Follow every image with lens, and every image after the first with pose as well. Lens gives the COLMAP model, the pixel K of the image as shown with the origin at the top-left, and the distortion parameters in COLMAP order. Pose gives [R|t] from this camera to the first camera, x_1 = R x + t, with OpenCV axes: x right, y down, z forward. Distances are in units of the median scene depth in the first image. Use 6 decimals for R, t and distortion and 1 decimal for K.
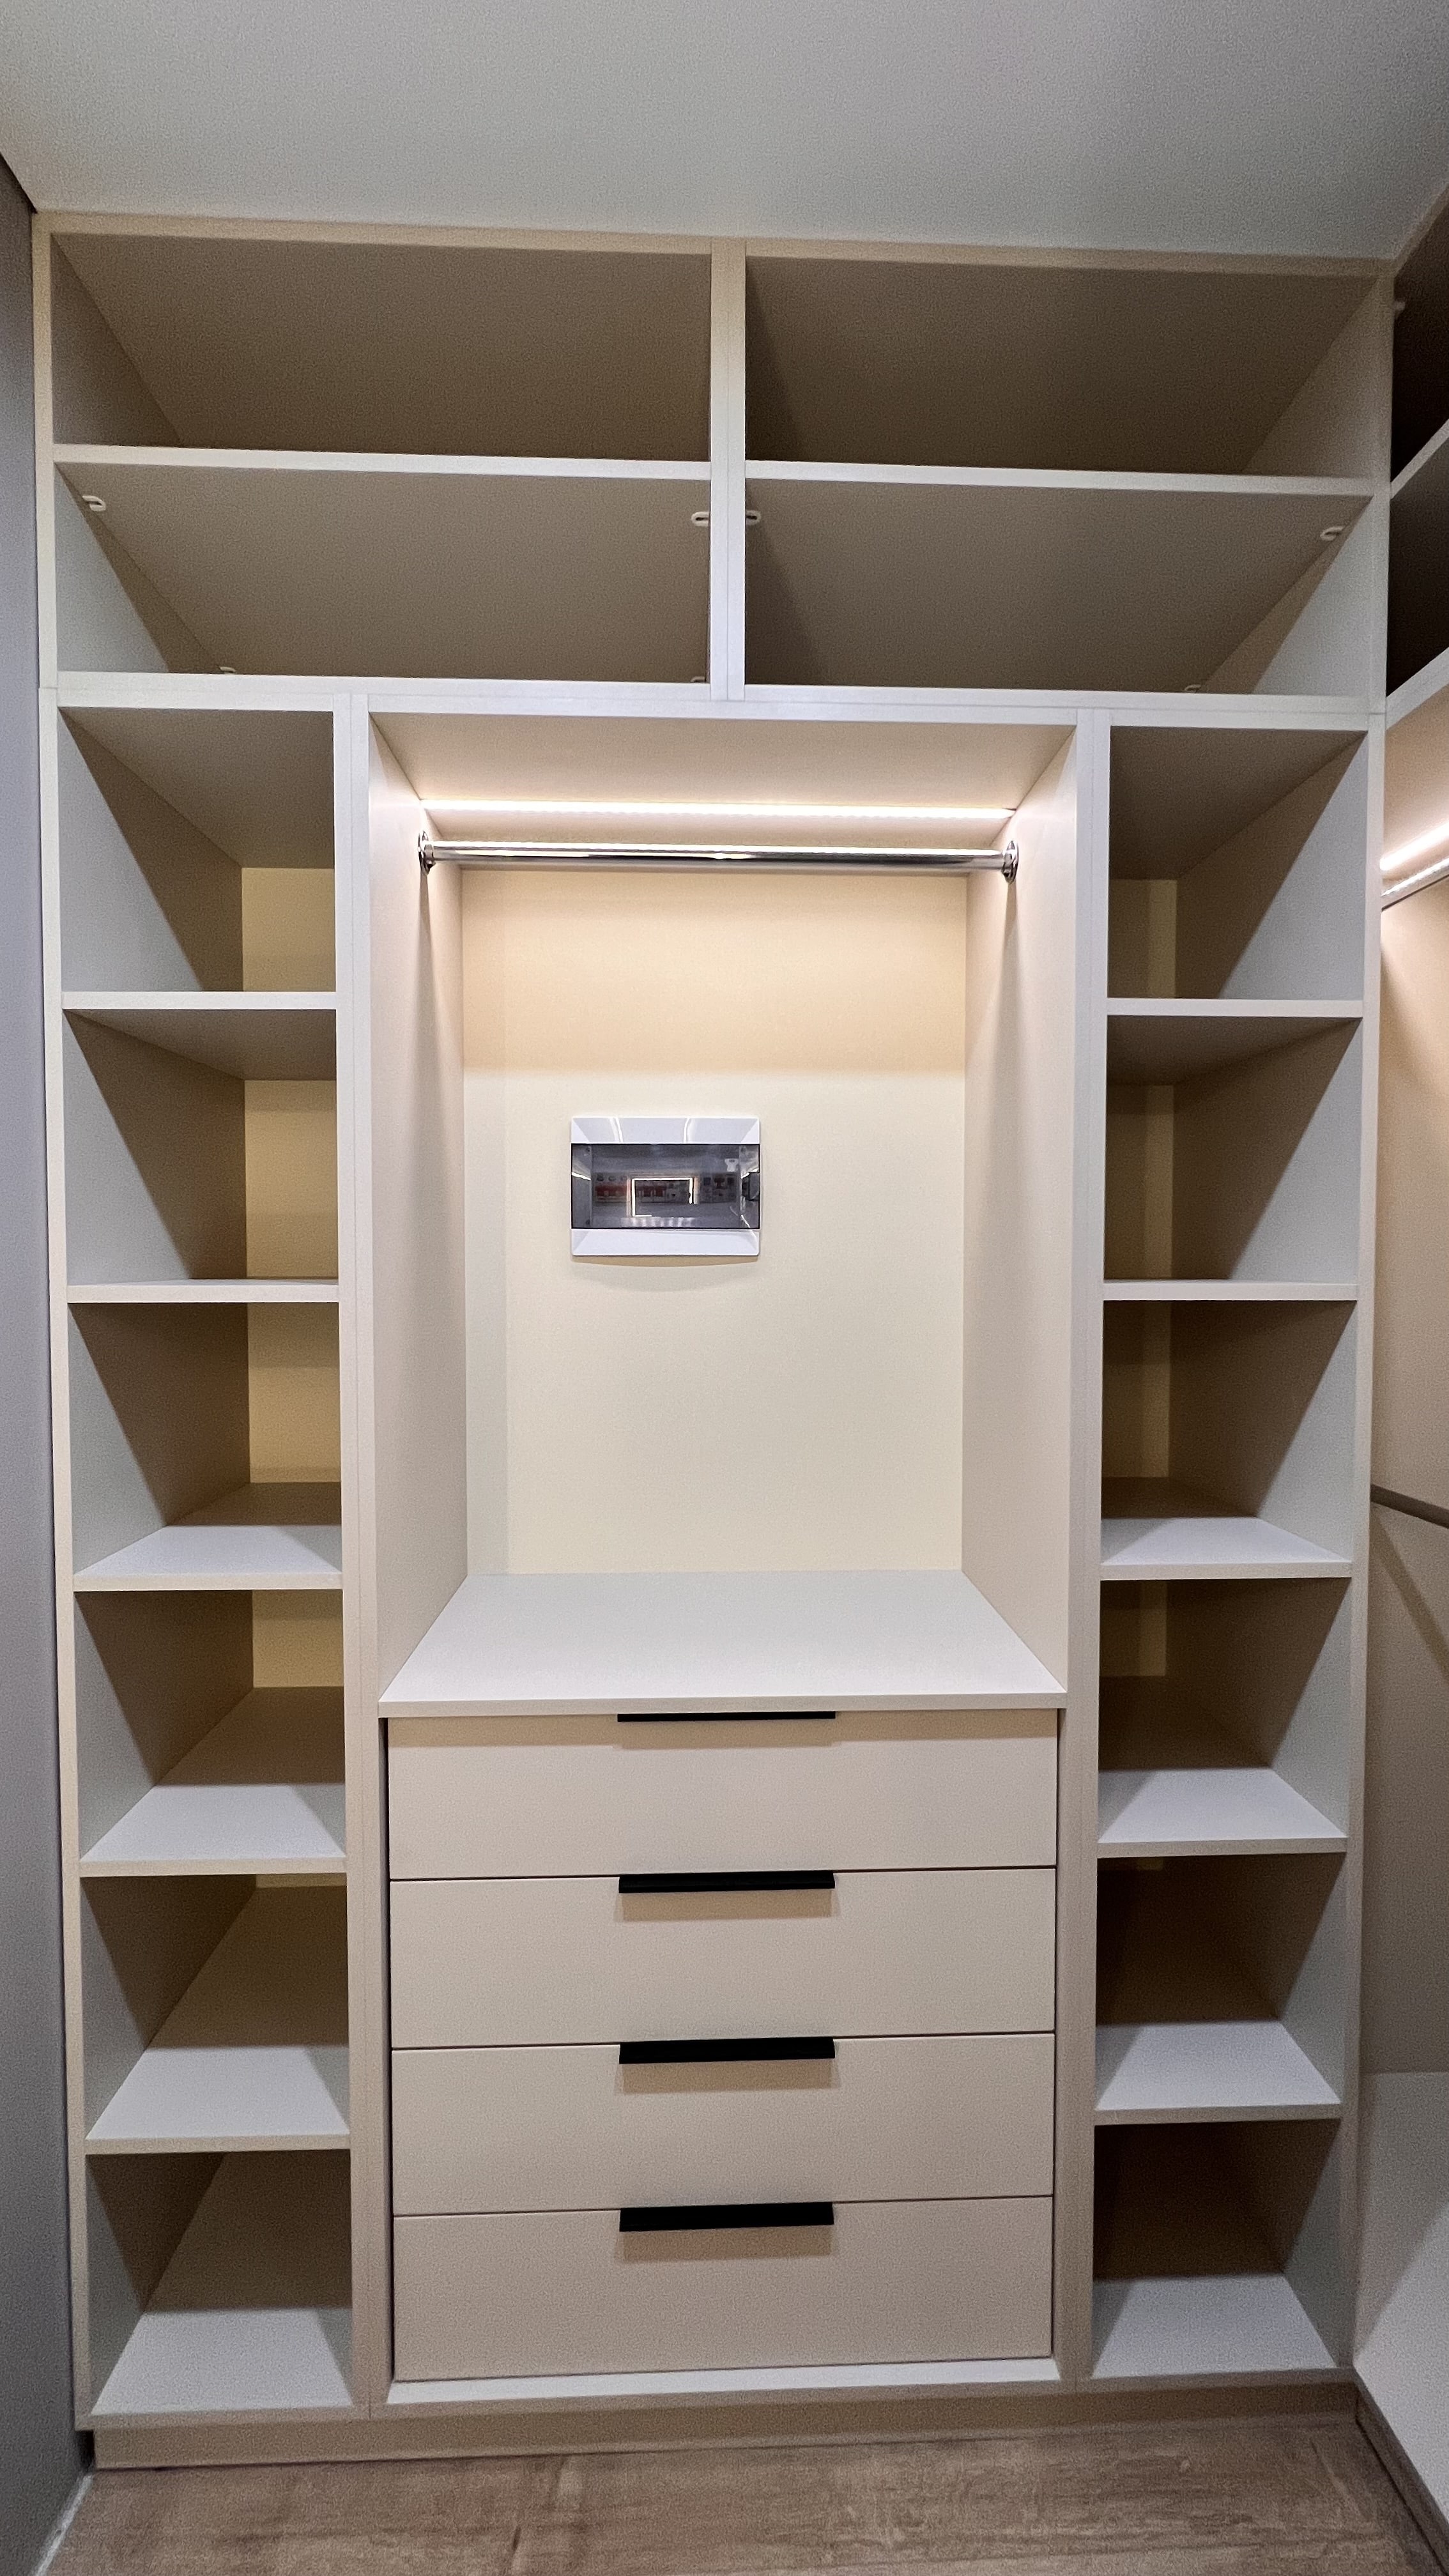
lens RADIAL K [[1031.1, 0, 724.6], [0, 1031.1, 1289.4], [0, 0, 1]] dist [0.000679, -0.000400]
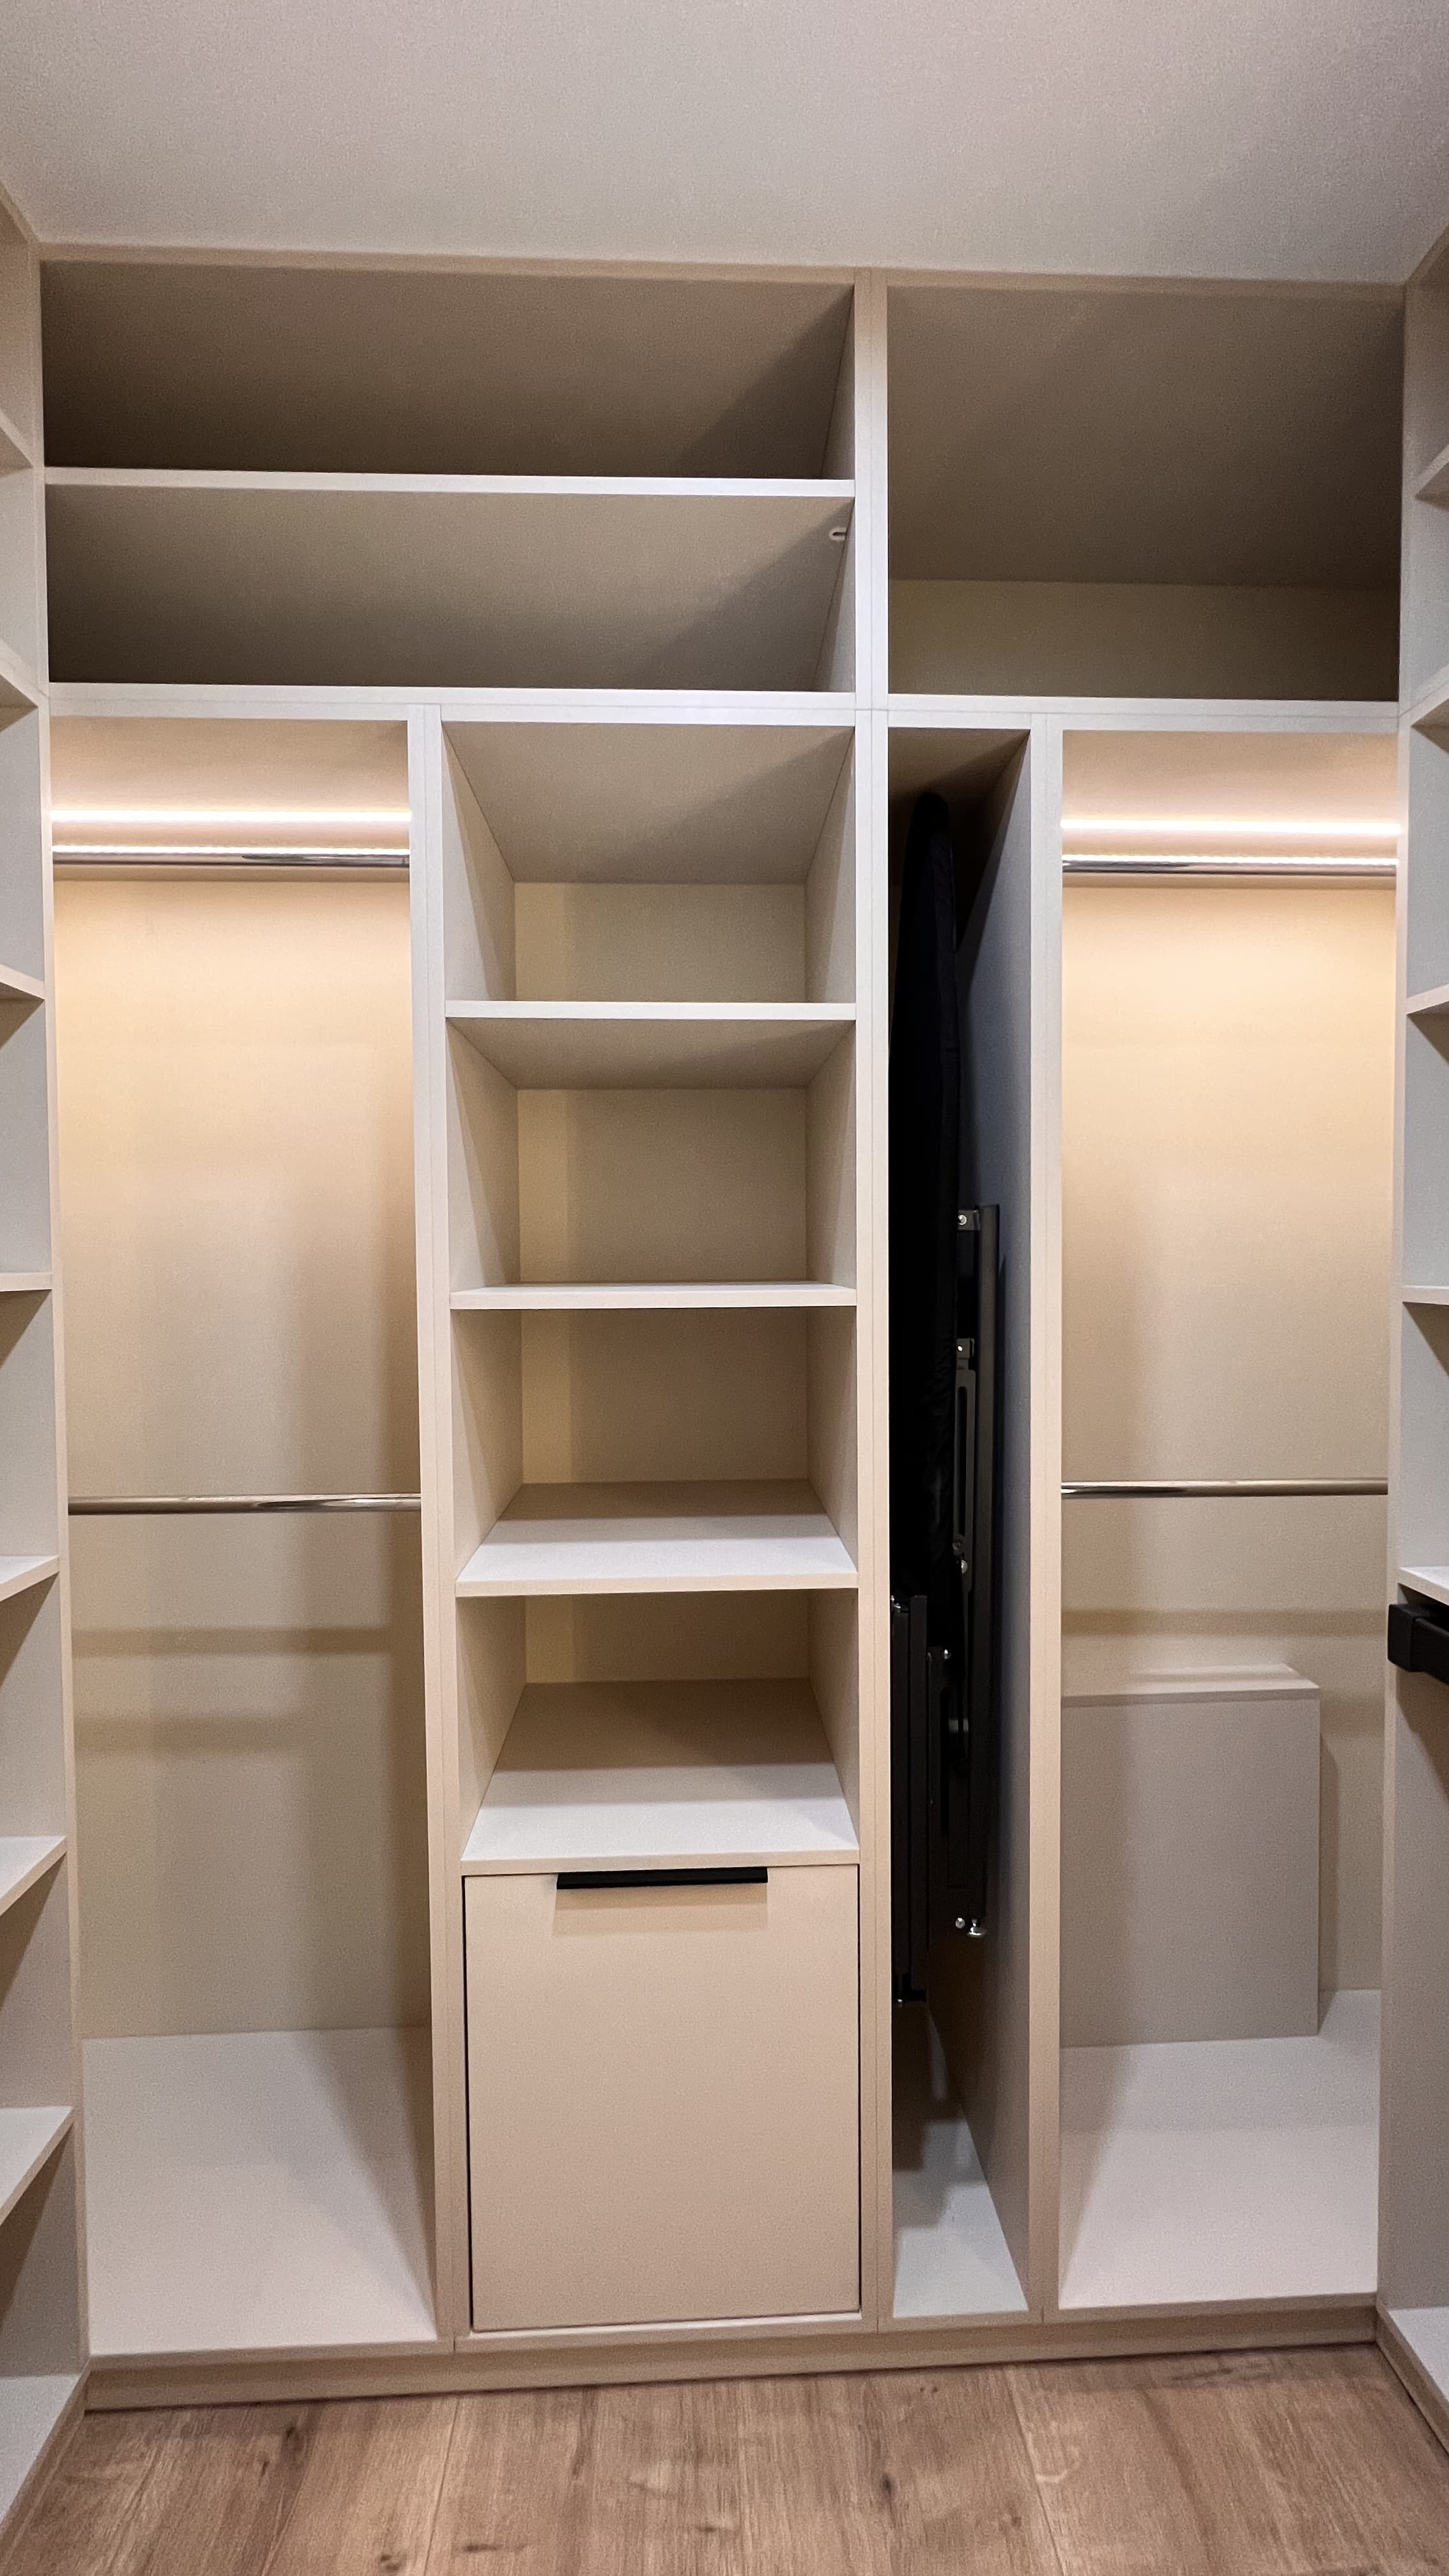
lens RADIAL K [[1029.9, 0, 729.6], [0, 1029.9, 1290.4], [0, 0, 1]] dist [-0.001450, 0.000194]
pose [[-0.005536, -0.032640, 0.999452, -0.360049], [0.033760, 0.998891, 0.032809, 0.001114], [-0.999415, 0.033924, -0.004428, 0.355580]]
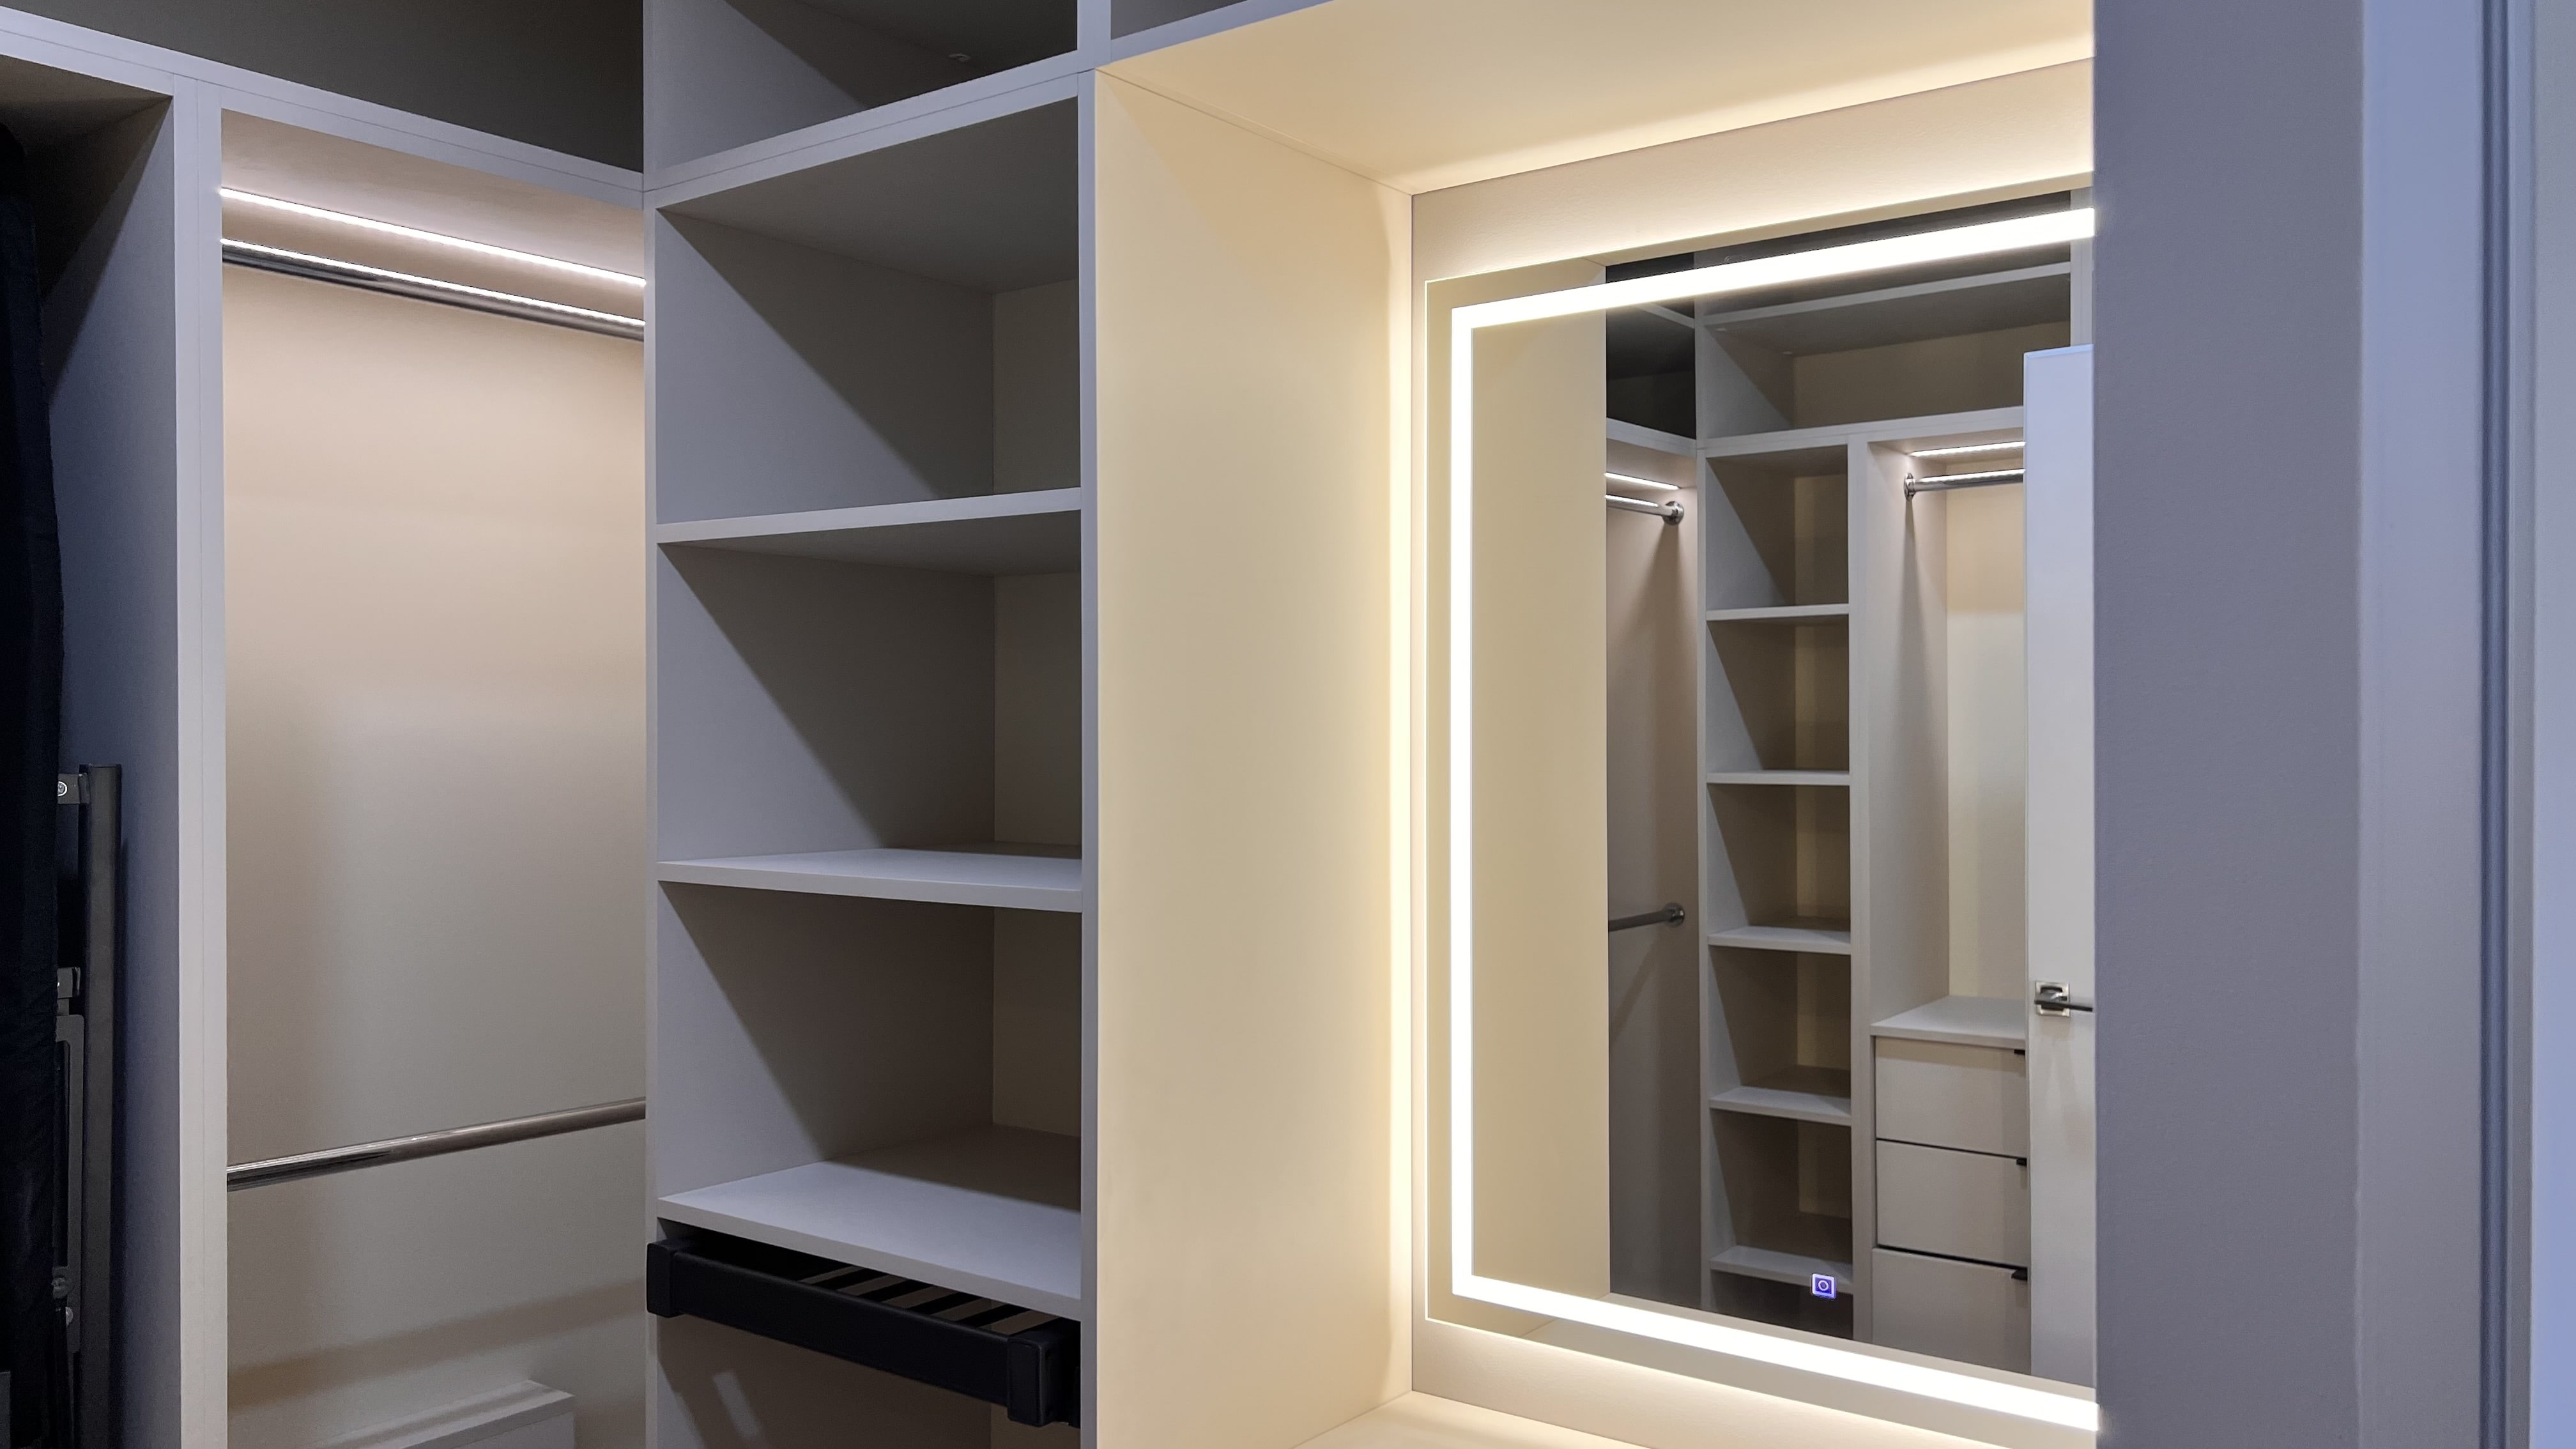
lens RADIAL K [[1936.8, 0, 1283.6], [0, 1936.8, 743.7], [0, 0, 1]] dist [0.051259, -0.053982]
pose [[-0.769368, -0.001860, 0.638803, -0.786560], [0.017408, 0.999563, 0.023876, -0.075333], [-0.638568, 0.029489, -0.769000, 0.600131]]
